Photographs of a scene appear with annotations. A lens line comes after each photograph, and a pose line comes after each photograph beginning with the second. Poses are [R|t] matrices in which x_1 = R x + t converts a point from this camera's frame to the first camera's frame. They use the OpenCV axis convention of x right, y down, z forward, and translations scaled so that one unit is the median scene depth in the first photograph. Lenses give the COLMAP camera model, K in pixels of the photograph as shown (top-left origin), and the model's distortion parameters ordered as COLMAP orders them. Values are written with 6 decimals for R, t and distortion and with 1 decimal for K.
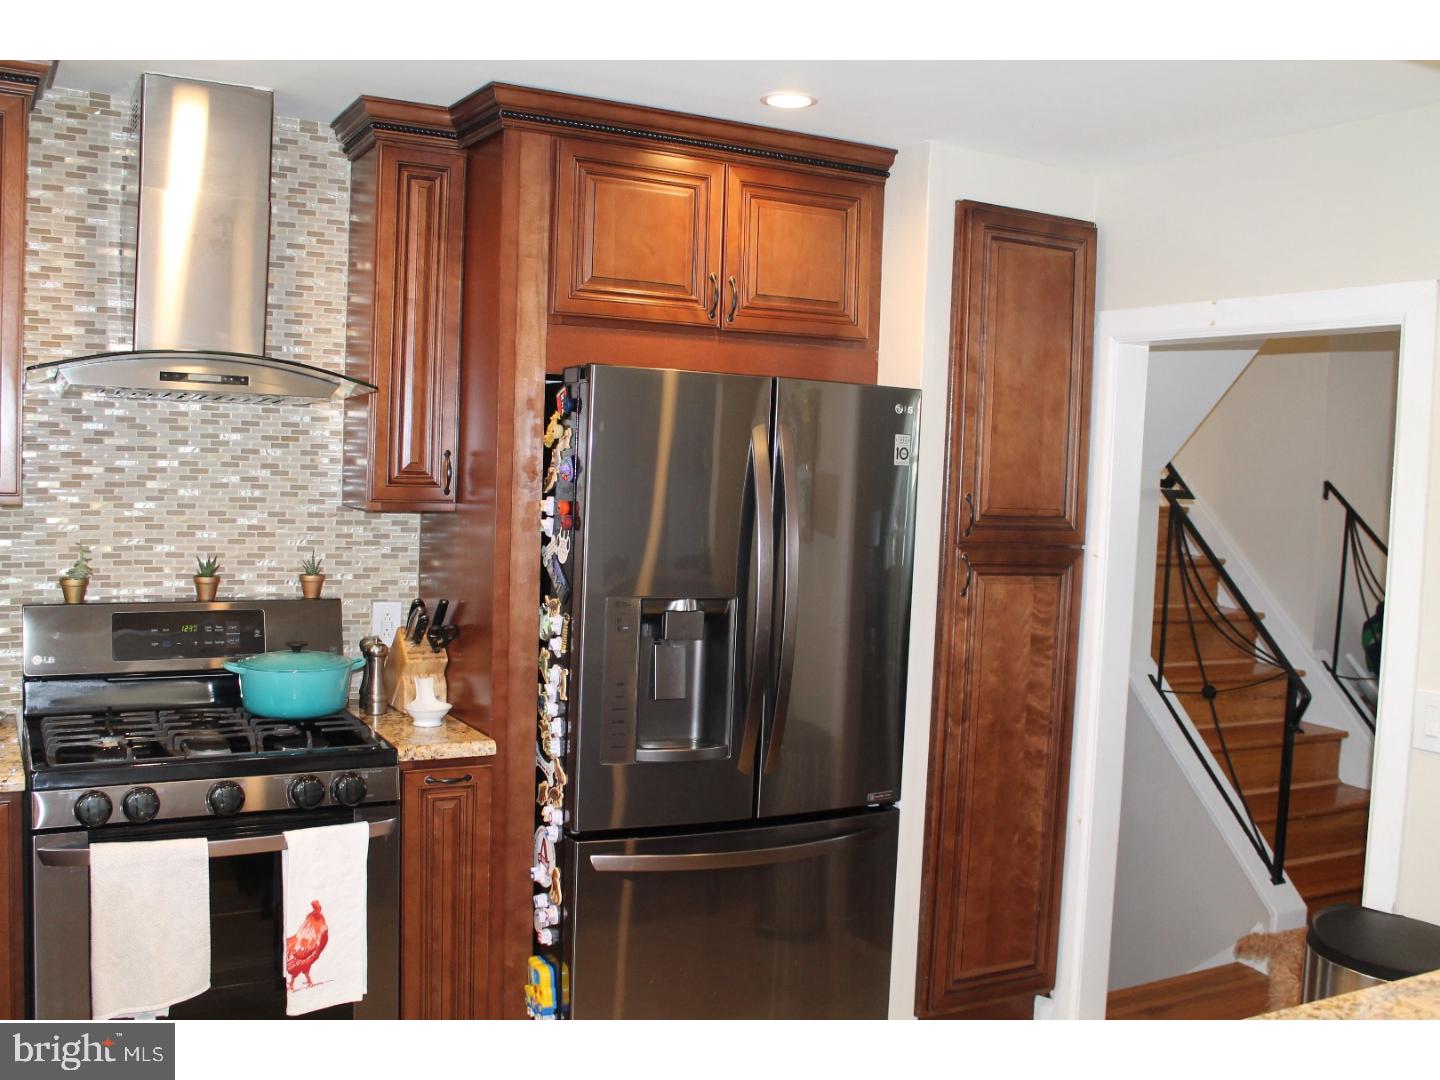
lens RADIAL K [[1378.4, 0, 715.9], [0, 1378.4, 538.3], [0, 0, 1]] dist [-0.095850, 0.000000]
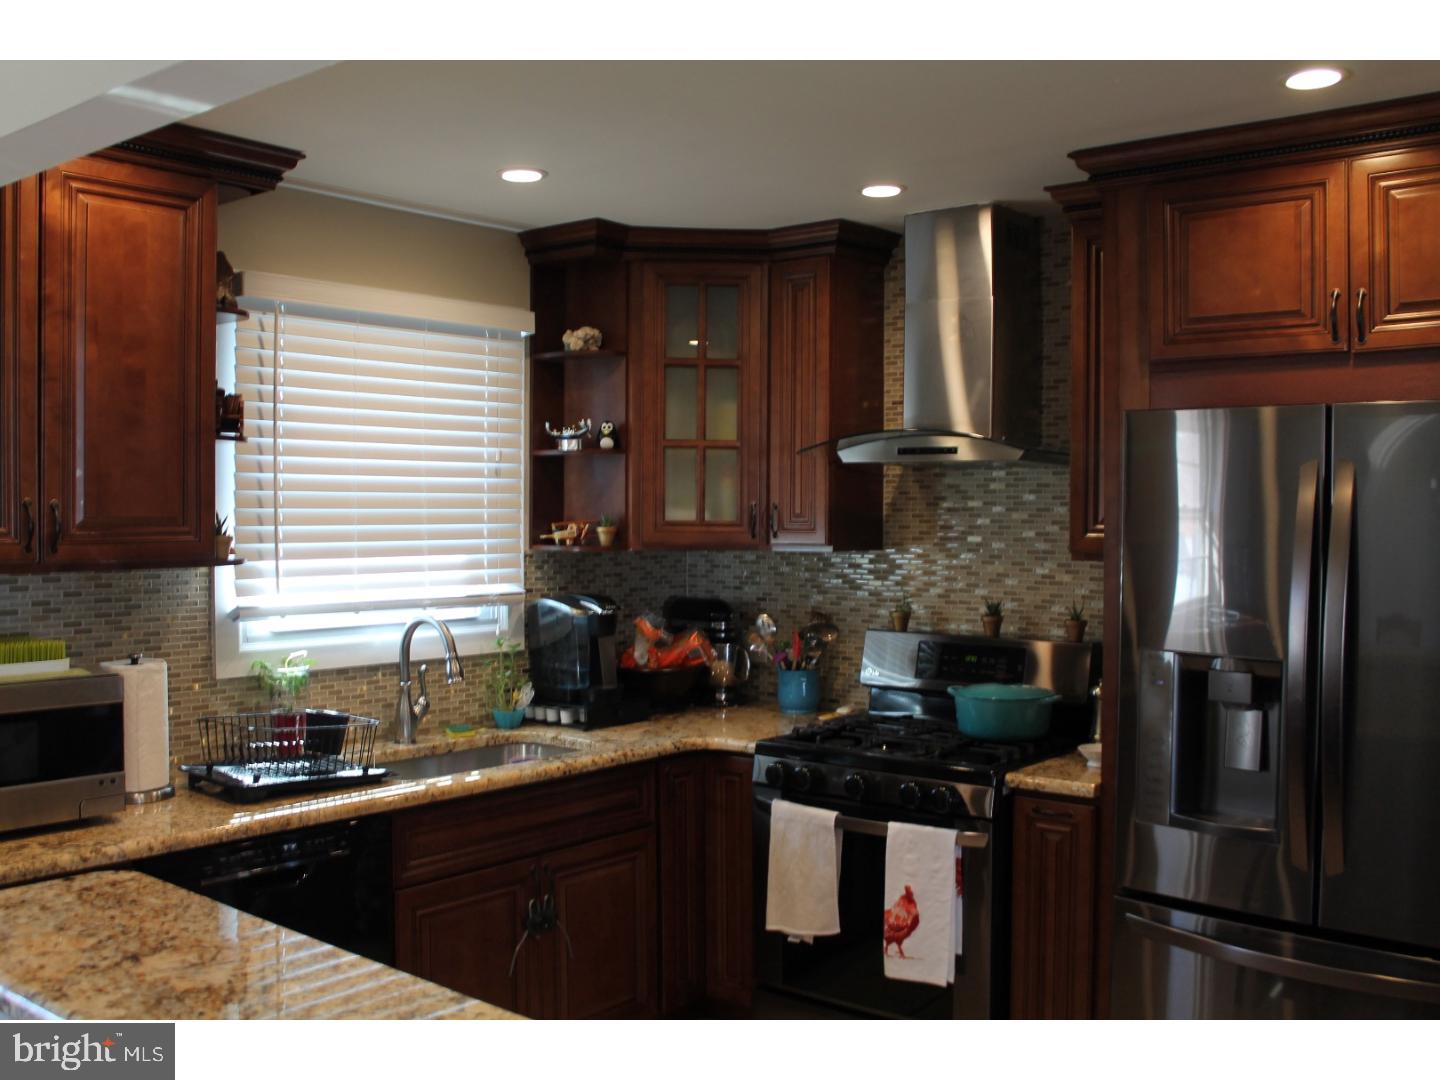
lens RADIAL K [[1378.4, 0, 711.7], [0, 1378.4, 536.8], [0, 0, 1]] dist [-0.095850, 0.000000]
pose [[0.367683, -0.013150, -0.929858, 0.642161], [-0.042014, 0.998644, -0.030736, 0.006073], [0.929002, 0.050368, 0.366632, 0.330984]]
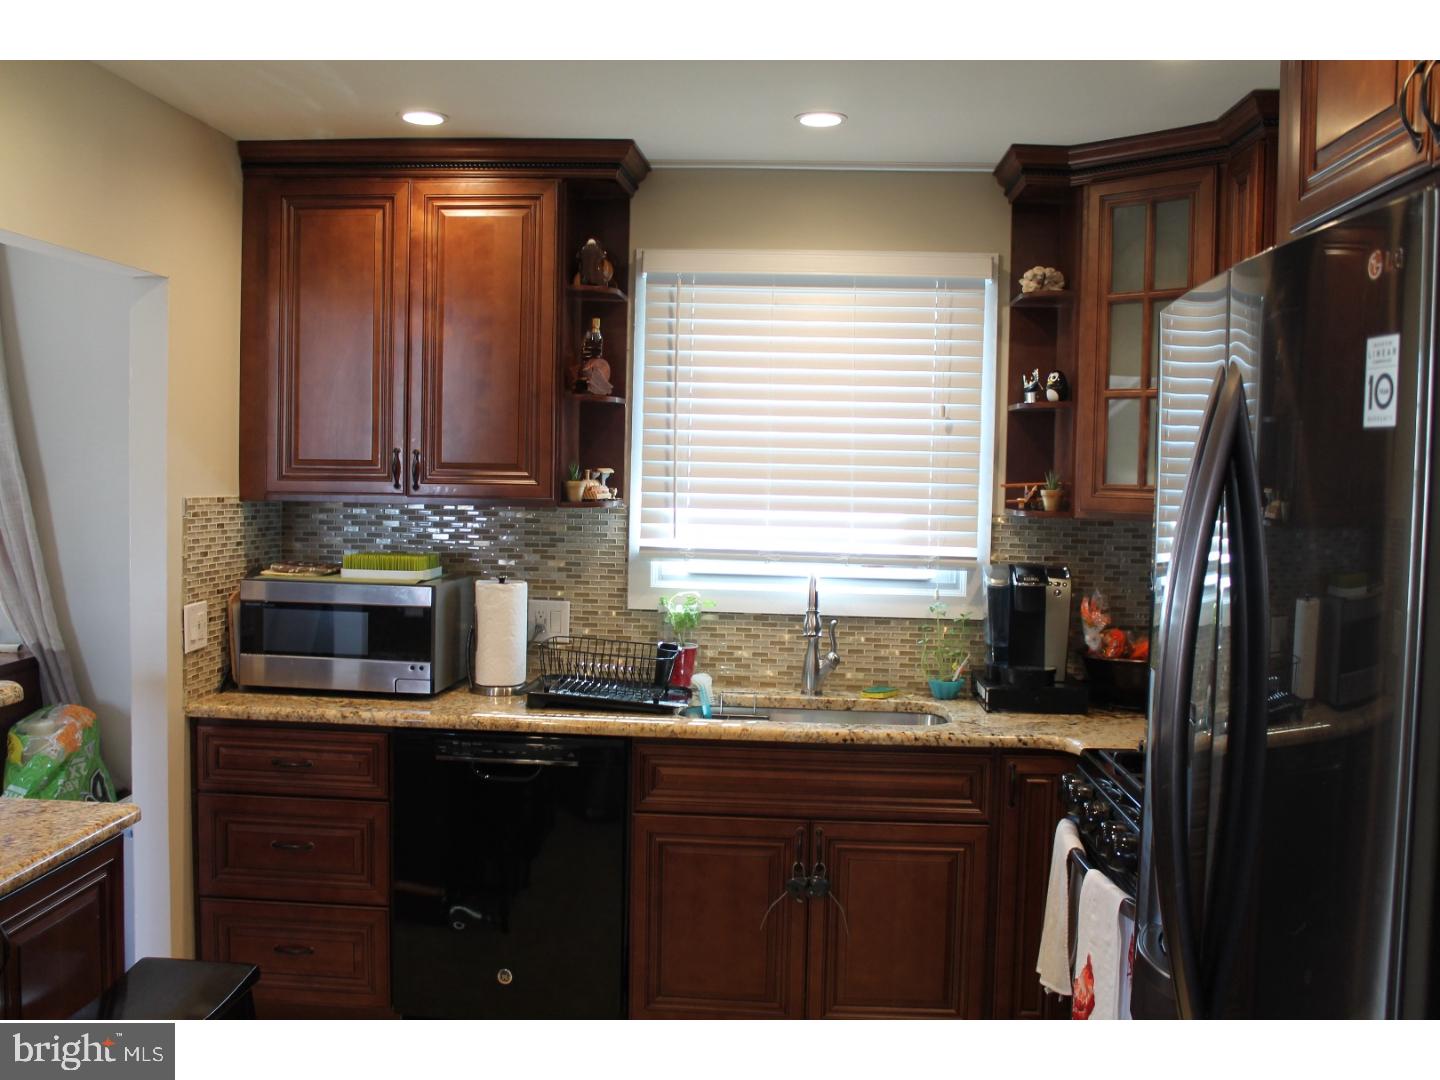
lens RADIAL K [[1378.4, 0, 718.4], [0, 1378.4, 534.6], [0, 0, 1]] dist [-0.095850, 0.000000]
pose [[-0.532643, -0.008152, -0.846301, 0.518222], [-0.088130, 0.995052, 0.045882, -0.029115], [0.841739, 0.099023, -0.530726, 1.075571]]
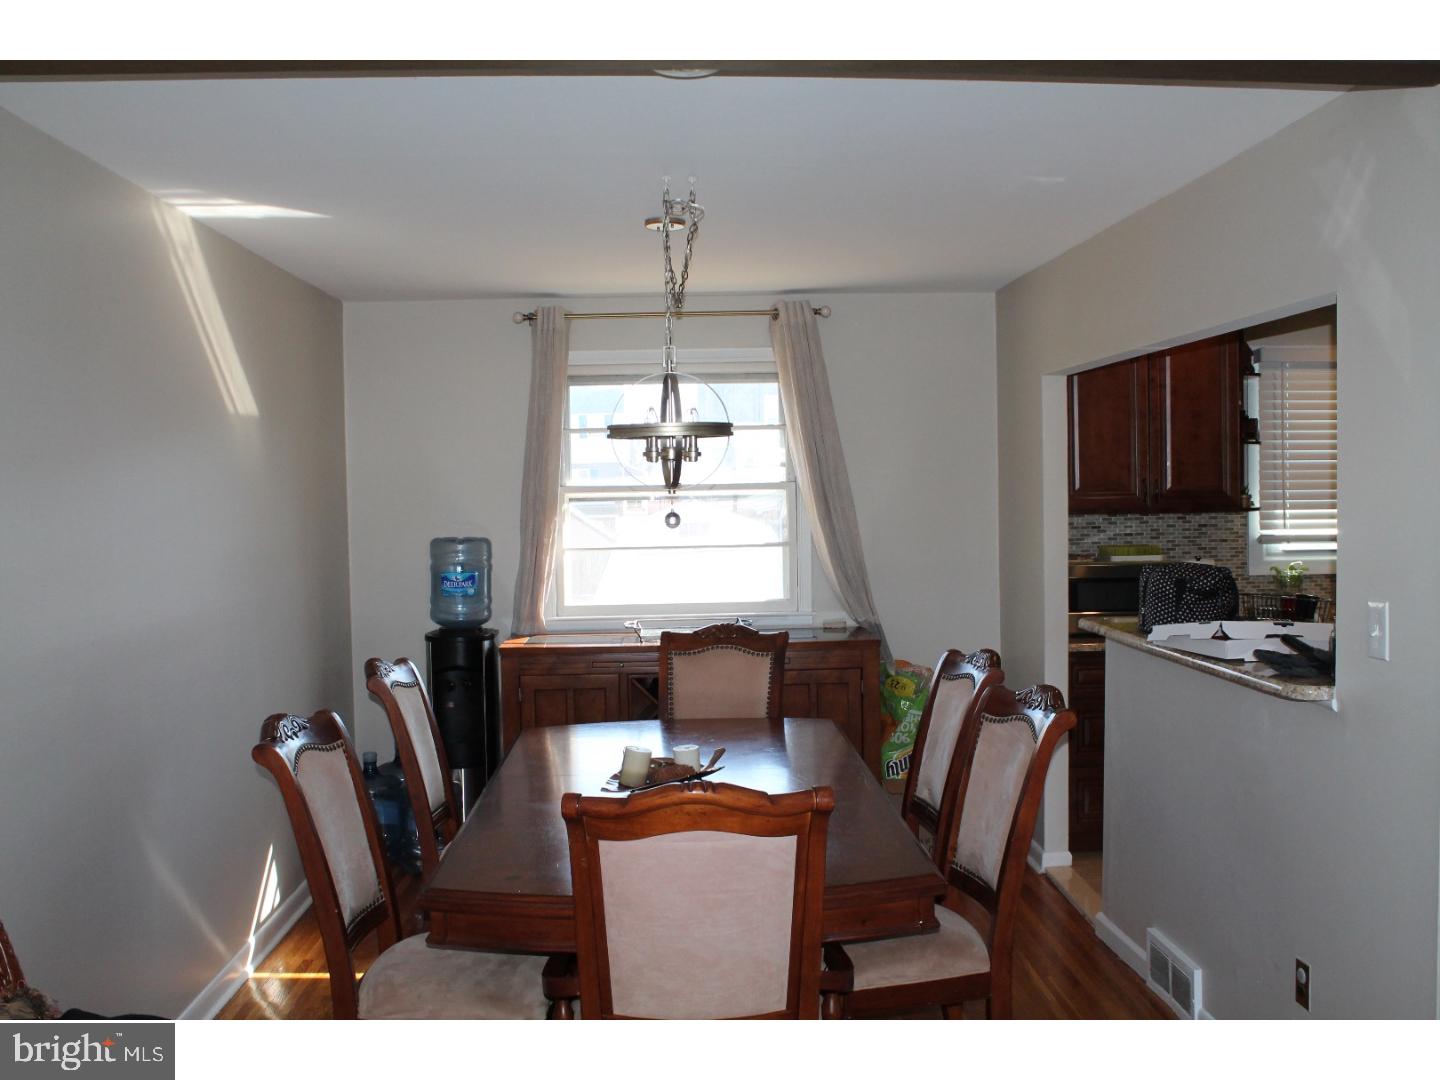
lens RADIAL K [[1283.4, 0, 718.2], [0, 1283.4, 533.7], [0, 0, 1]] dist [-0.096063, -0.008471]
pose [[-0.443273, 0.005419, -0.896370, 1.422160], [-0.049256, 0.998324, 0.030393, 0.025113], [0.895032, 0.057624, -0.442263, 0.477327]]
